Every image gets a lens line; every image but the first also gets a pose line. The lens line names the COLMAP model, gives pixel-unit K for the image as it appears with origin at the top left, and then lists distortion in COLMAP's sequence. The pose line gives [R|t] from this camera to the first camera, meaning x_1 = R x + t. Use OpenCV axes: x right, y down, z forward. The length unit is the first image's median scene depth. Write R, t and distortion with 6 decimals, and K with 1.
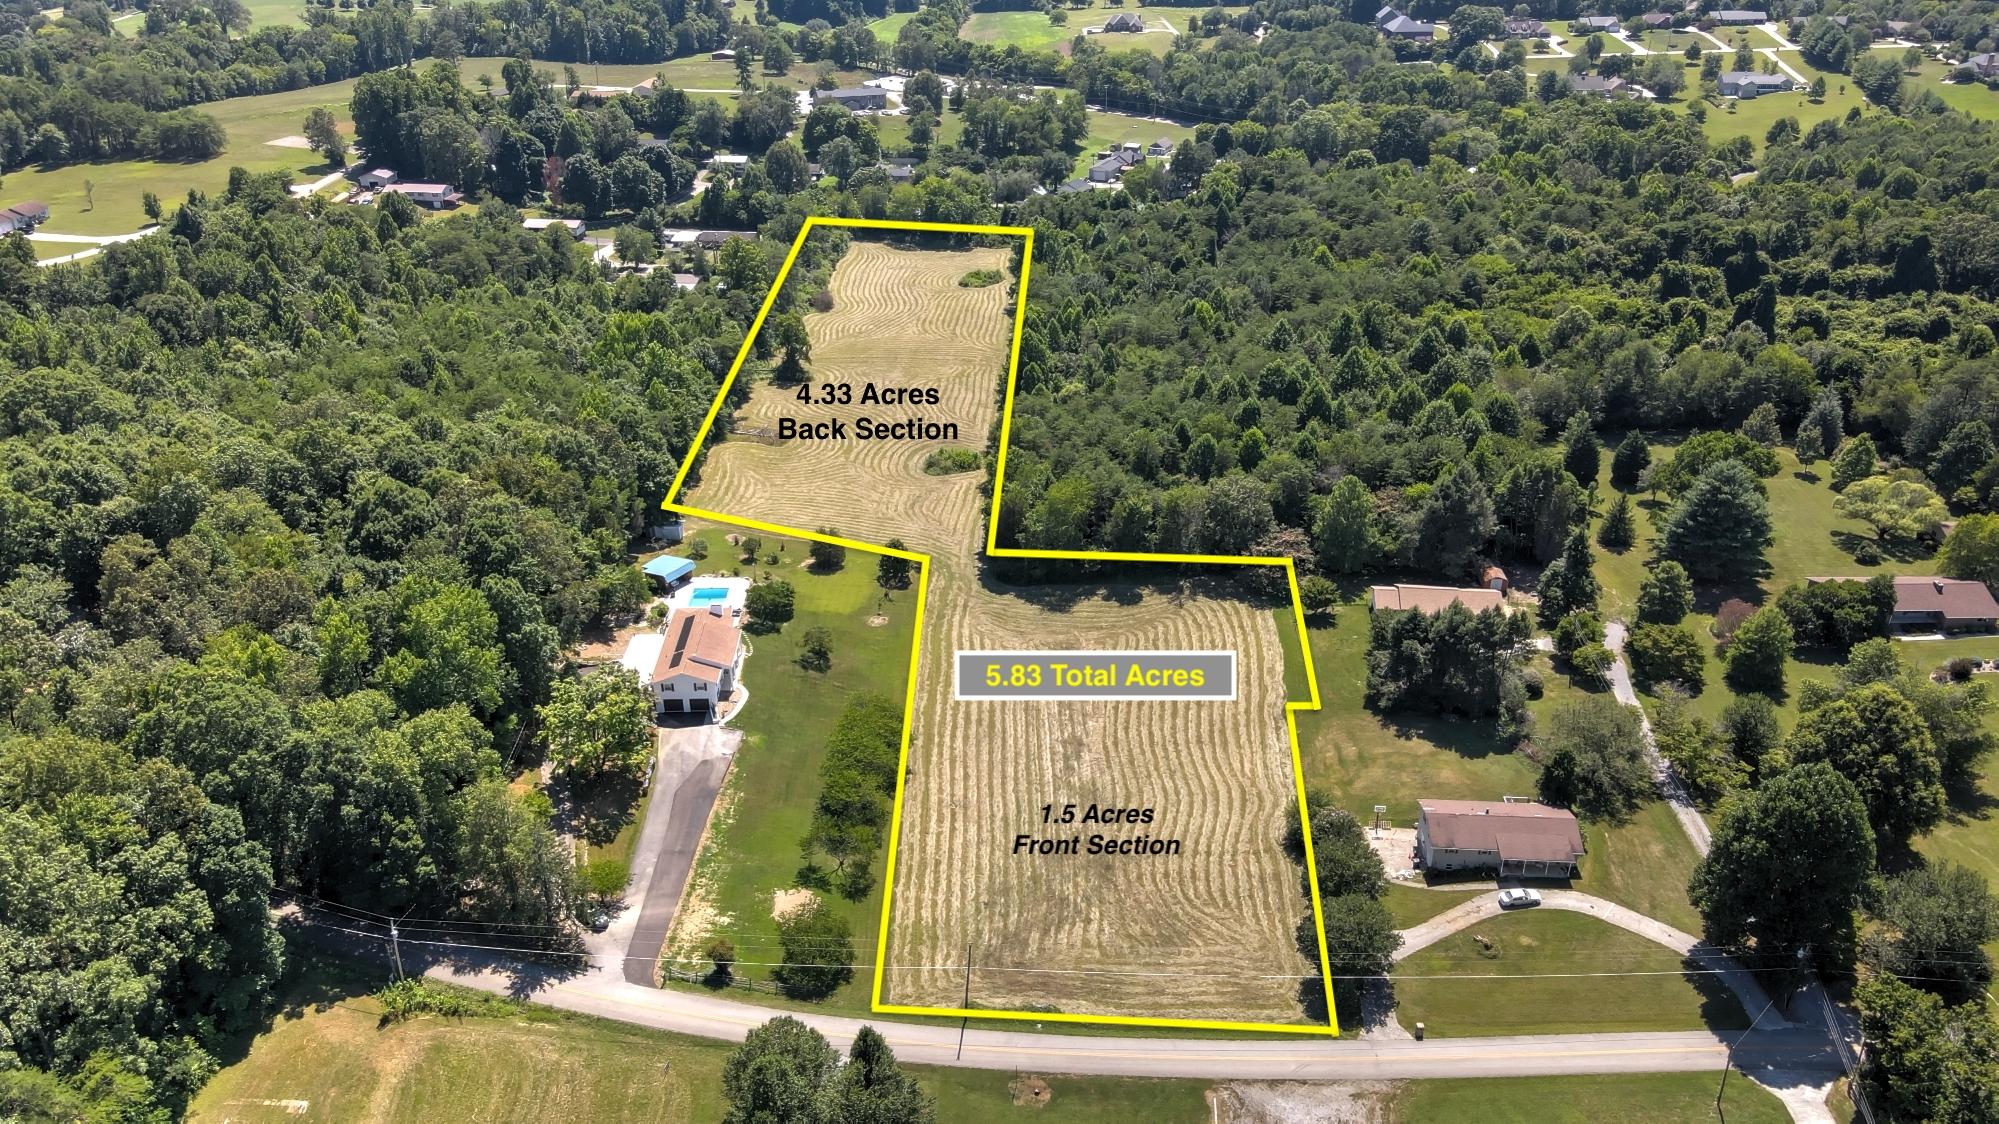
lens RADIAL K [[1483.3, 0, 999.5], [0, 1483.3, 562.0], [0, 0, 1]] dist [0.000114, 0.037308]
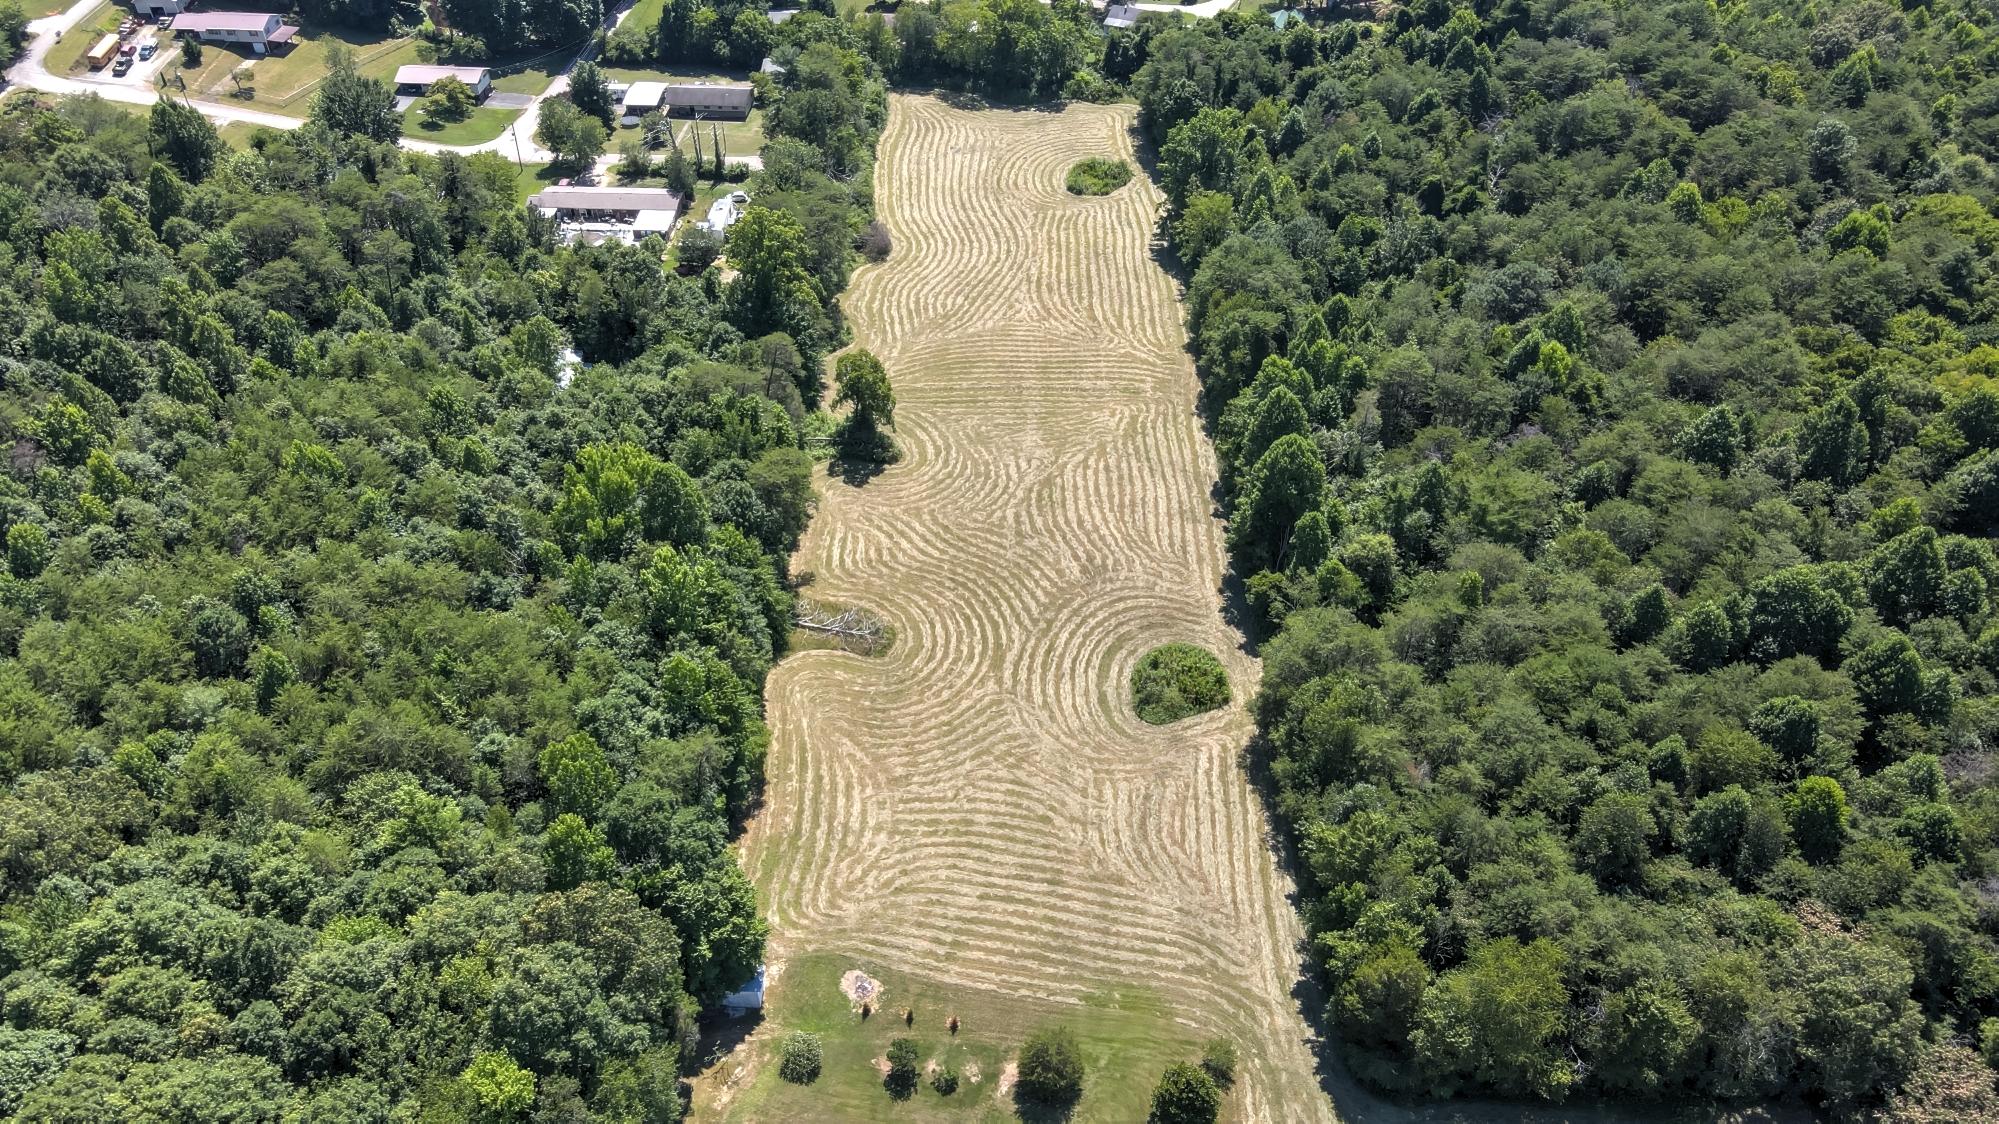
lens RADIAL K [[1483.3, 0, 999.5], [0, 1483.3, 562.0], [0, 0, 1]] dist [0.000114, 0.037308]
pose [[0.998789, -0.030959, 0.038242, -0.158926], [0.020819, 0.970142, 0.241642, -0.333147], [-0.044581, -0.240553, 0.969612, 0.556866]]
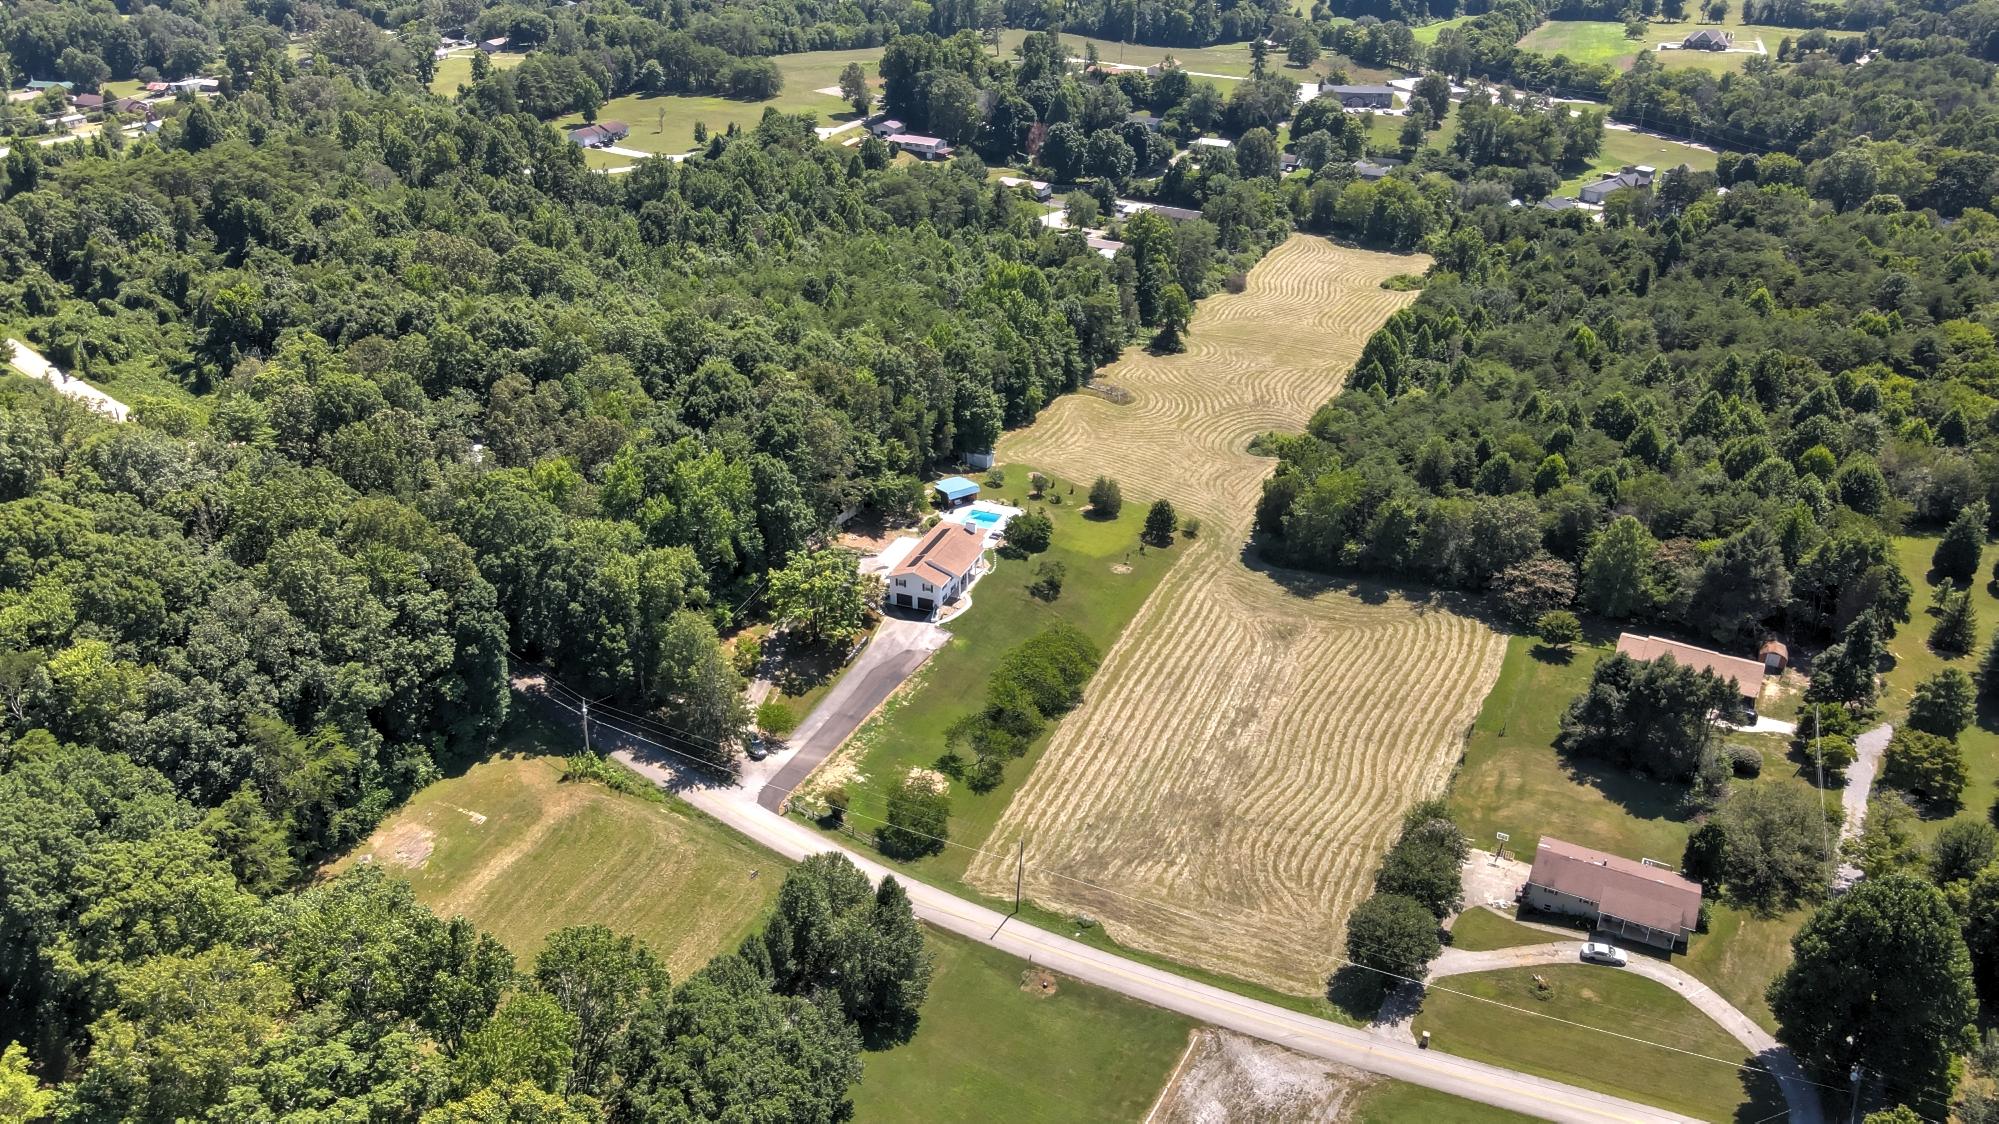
lens RADIAL K [[1483.3, 0, 999.5], [0, 1483.3, 562.0], [0, 0, 1]] dist [0.000114, 0.037308]
pose [[0.922498, 0.189693, -0.336175, 0.190611], [-0.188547, 0.981390, 0.036376, 0.012302], [0.336819, 0.029828, 0.941097, -0.028026]]
